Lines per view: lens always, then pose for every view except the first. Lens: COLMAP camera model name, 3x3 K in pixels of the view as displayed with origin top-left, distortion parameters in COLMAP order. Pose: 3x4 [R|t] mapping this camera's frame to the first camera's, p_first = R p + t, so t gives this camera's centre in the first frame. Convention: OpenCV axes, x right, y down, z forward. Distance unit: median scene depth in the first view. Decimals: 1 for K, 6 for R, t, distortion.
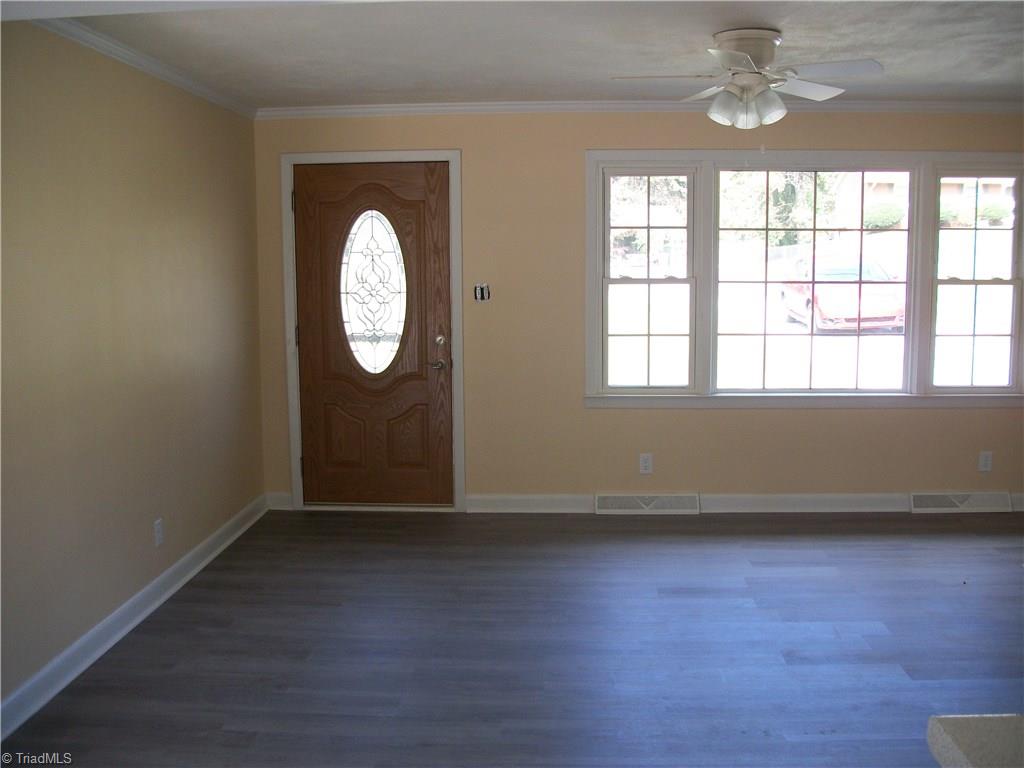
lens RADIAL K [[979.3, 0, 523.5], [0, 979.3, 383.4], [0, 0, 1]] dist [-0.144455, 0.073703]
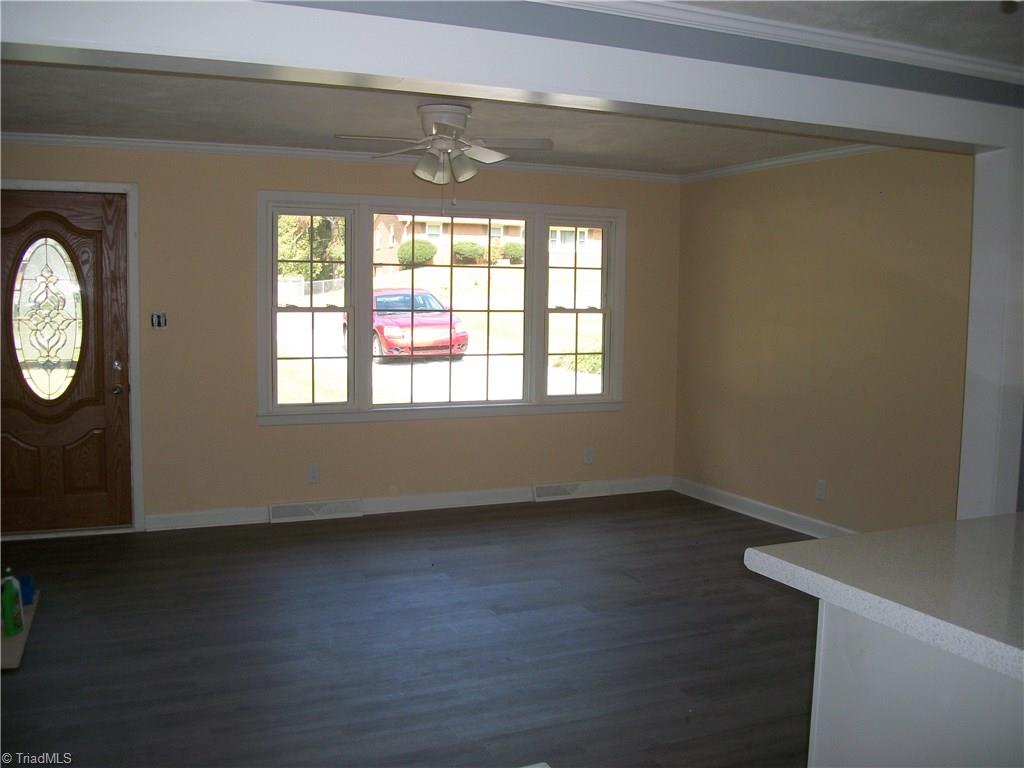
lens RADIAL K [[1022.5, 0, 477.9], [0, 1022.5, 386.6], [0, 0, 1]] dist [-0.114678, 0.013516]
pose [[0.896143, -0.023099, 0.443164, -0.218191], [0.039290, 0.998852, -0.027387, 0.022219], [-0.442023, 0.041955, 0.896022, -0.123312]]
